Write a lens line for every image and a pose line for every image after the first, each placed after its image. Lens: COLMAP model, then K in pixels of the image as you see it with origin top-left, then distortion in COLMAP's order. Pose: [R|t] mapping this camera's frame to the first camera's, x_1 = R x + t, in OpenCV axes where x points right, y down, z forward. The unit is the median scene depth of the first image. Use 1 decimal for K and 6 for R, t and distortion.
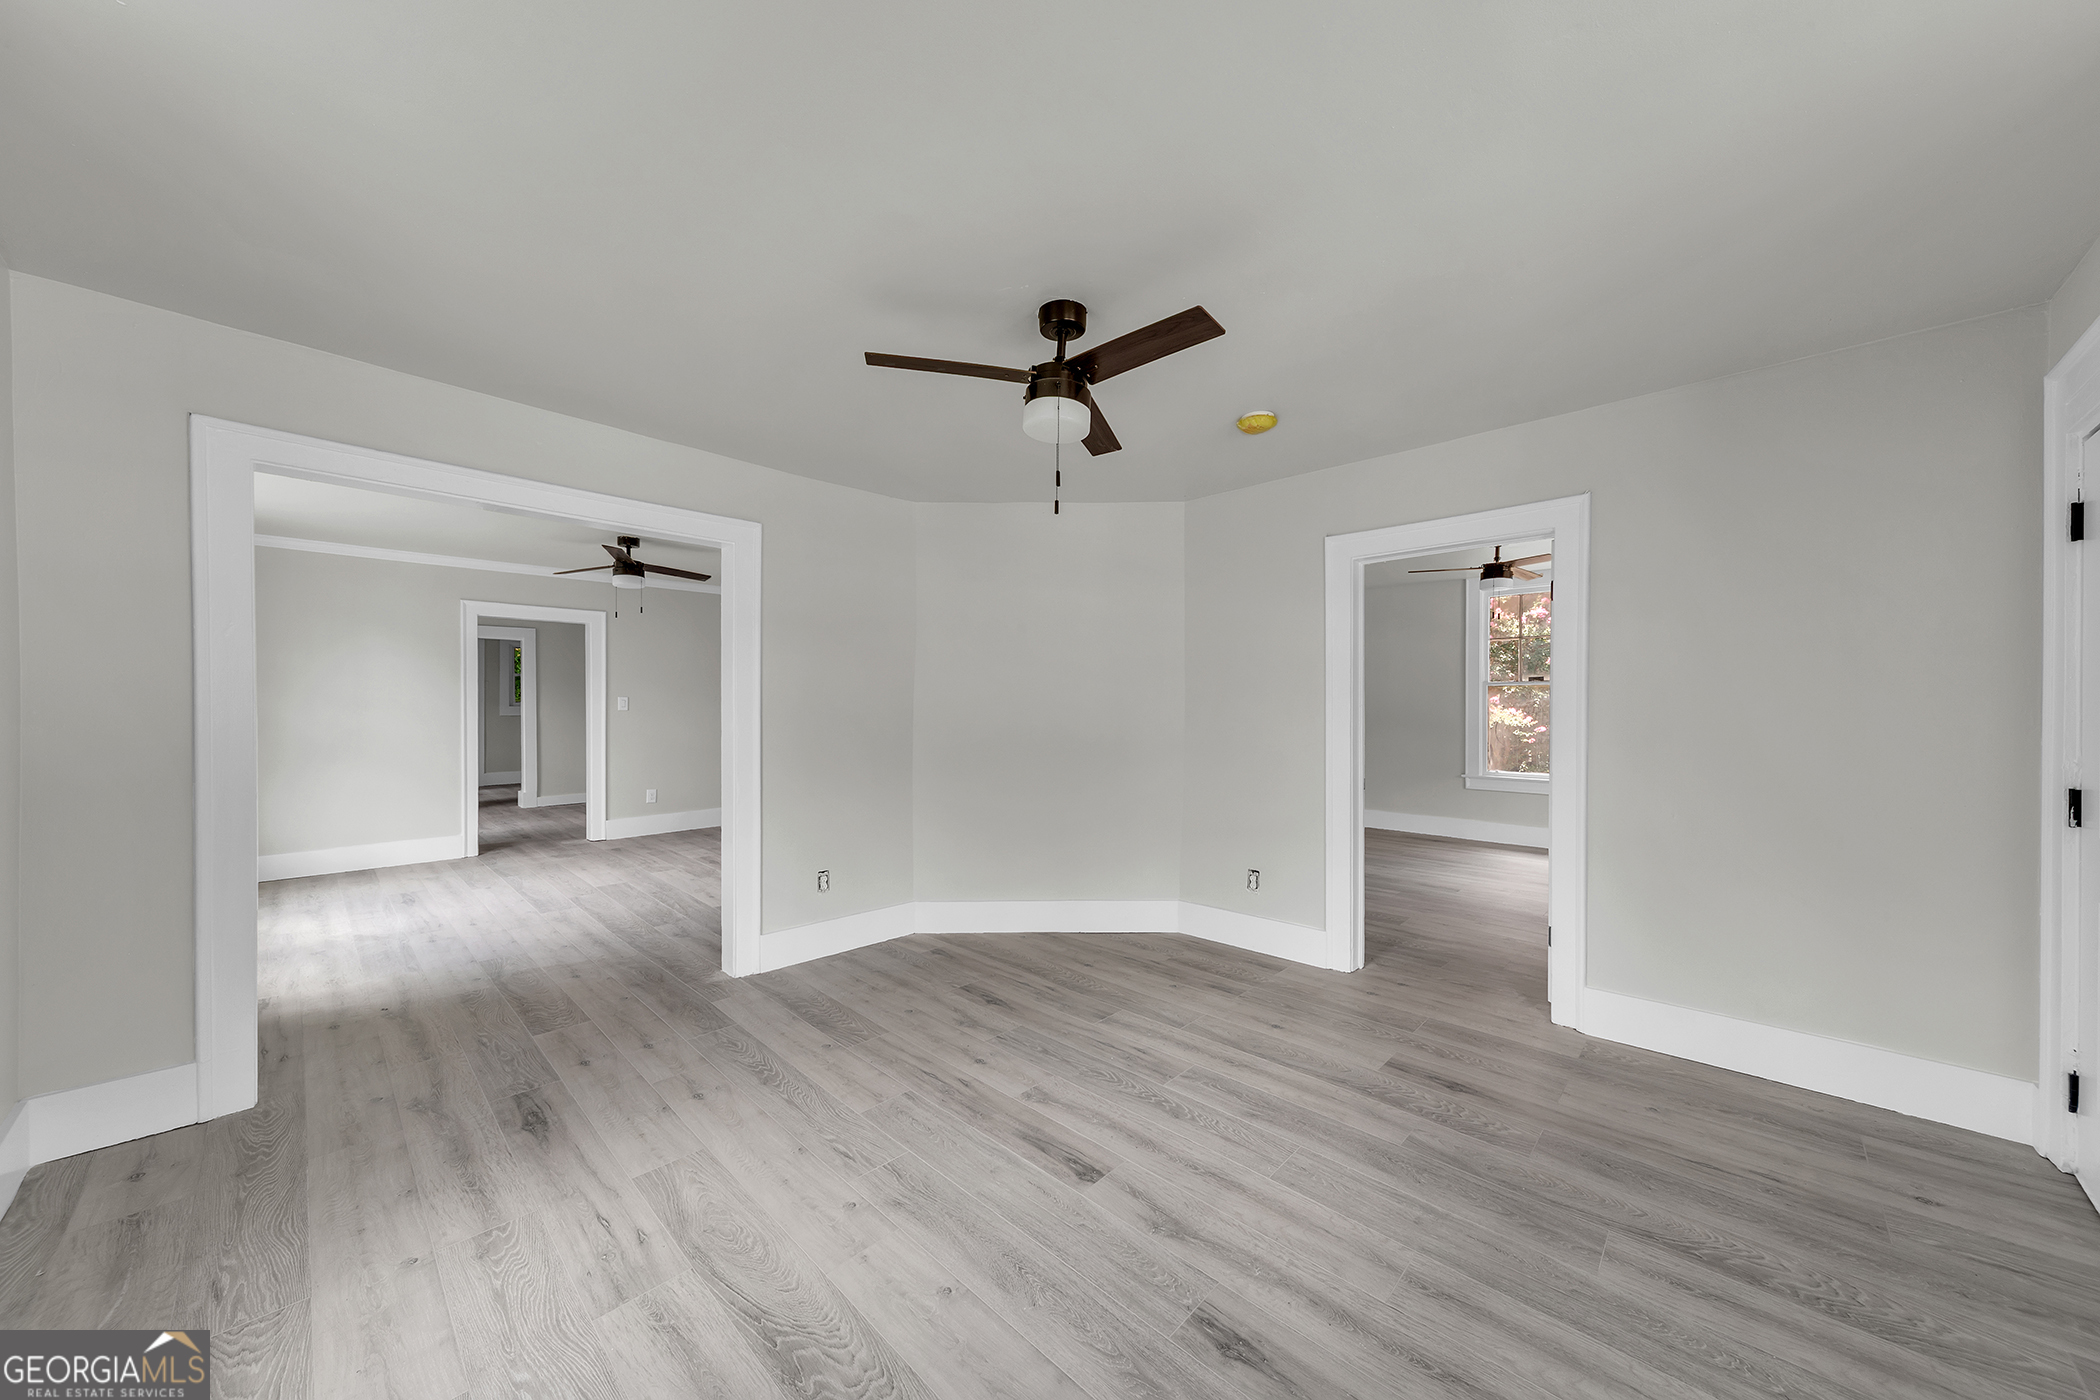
lens RADIAL K [[722.7, 0, 1056.4], [0, 722.7, 704.4], [0, 0, 1]] dist [0.006998, 0.000280]
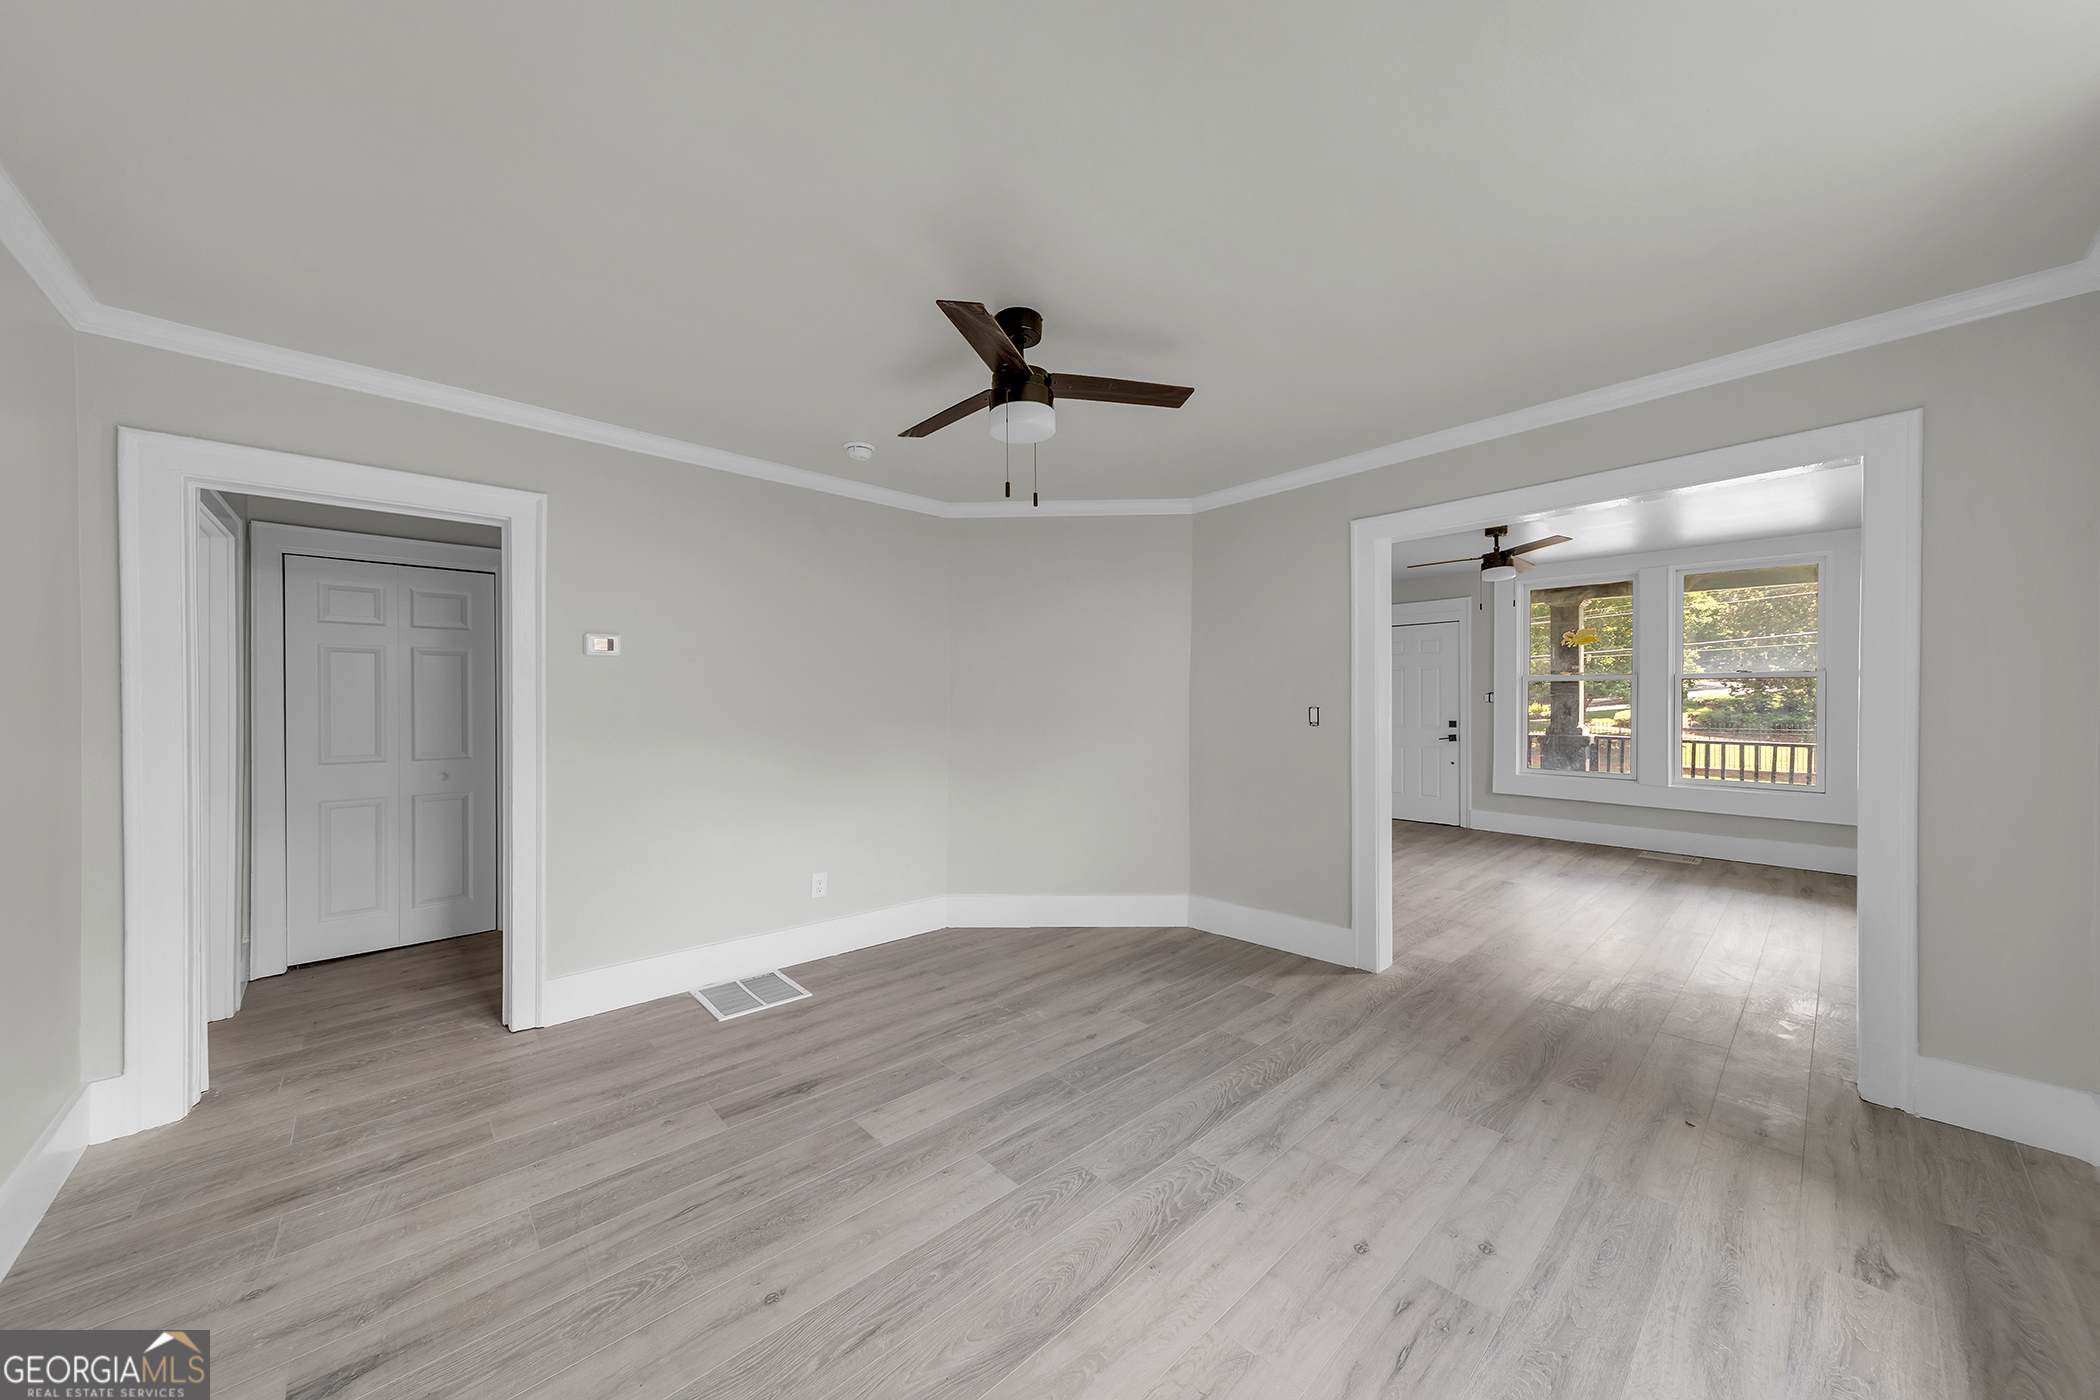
lens RADIAL K [[725.0, 0, 1060.1], [0, 725.0, 703.1], [0, 0, 1]] dist [0.011075, -0.000226]
pose [[0.056645, -0.009701, 0.998347, -1.382270], [0.009563, 0.999912, 0.009174, -0.008008], [-0.998349, 0.009028, 0.056732, 1.297726]]
